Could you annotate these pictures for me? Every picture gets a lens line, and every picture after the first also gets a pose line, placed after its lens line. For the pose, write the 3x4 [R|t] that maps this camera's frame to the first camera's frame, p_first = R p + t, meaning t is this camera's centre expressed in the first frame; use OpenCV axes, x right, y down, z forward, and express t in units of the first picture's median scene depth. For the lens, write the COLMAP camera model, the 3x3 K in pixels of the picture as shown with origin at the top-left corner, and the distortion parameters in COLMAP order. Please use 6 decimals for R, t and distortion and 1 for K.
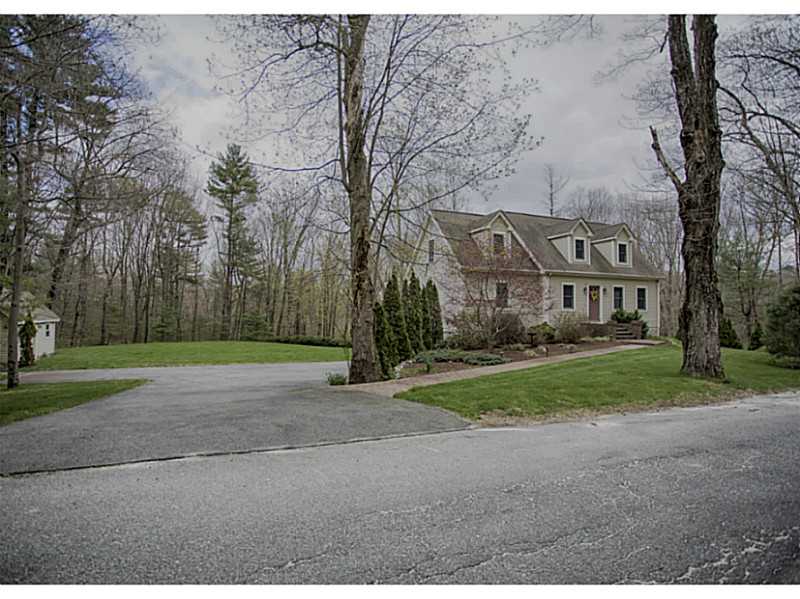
lens RADIAL K [[454.0, 0, 385.1], [0, 454.0, 295.8], [0, 0, 1]] dist [-0.046038, 0.001544]
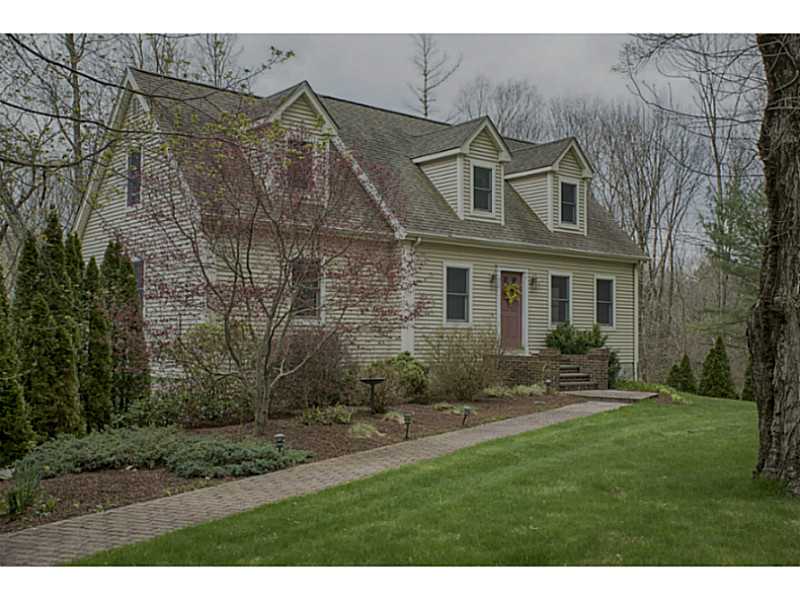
lens RADIAL K [[892.5, 0, 400.0], [0, 892.5, 300.1], [0, 0, 1]] dist [0.048059, 0.000000]
pose [[0.947543, 0.009687, 0.319480, 0.077420], [-0.006847, 0.999926, -0.010012, 0.017020], [-0.319554, 0.007299, 0.947540, 0.197609]]
